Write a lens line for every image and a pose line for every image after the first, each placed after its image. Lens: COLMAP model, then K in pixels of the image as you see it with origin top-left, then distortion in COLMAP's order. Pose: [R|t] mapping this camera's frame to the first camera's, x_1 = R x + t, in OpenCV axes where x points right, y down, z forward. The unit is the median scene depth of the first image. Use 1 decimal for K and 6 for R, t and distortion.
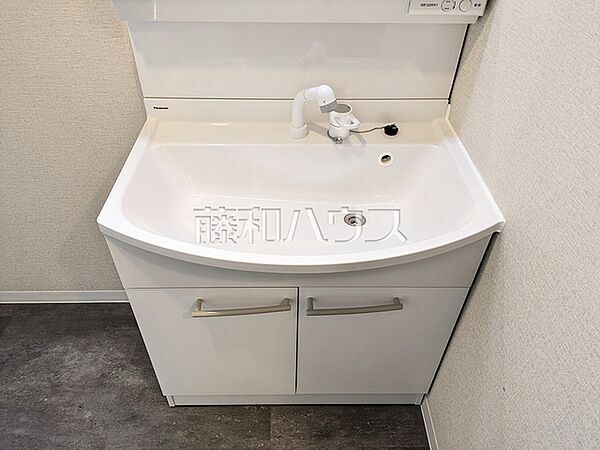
lens RADIAL K [[444.1, 0, 299.2], [0, 444.1, 224.9], [0, 0, 1]] dist [0.009923, -0.002179]
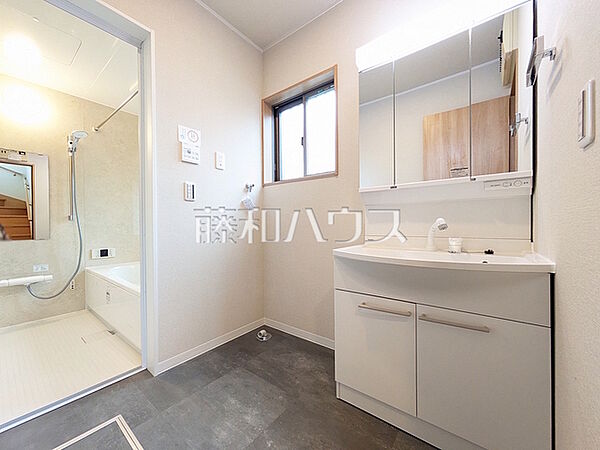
lens RADIAL K [[240.1, 0, 299.0], [0, 240.1, 226.8], [0, 0, 1]] dist [-0.000980, -0.000076]
pose [[0.777021, -0.022194, -0.629083, 0.189468], [-0.394840, 0.761146, -0.514546, 0.447204], [0.490244, 0.648201, 0.582664, -0.023378]]
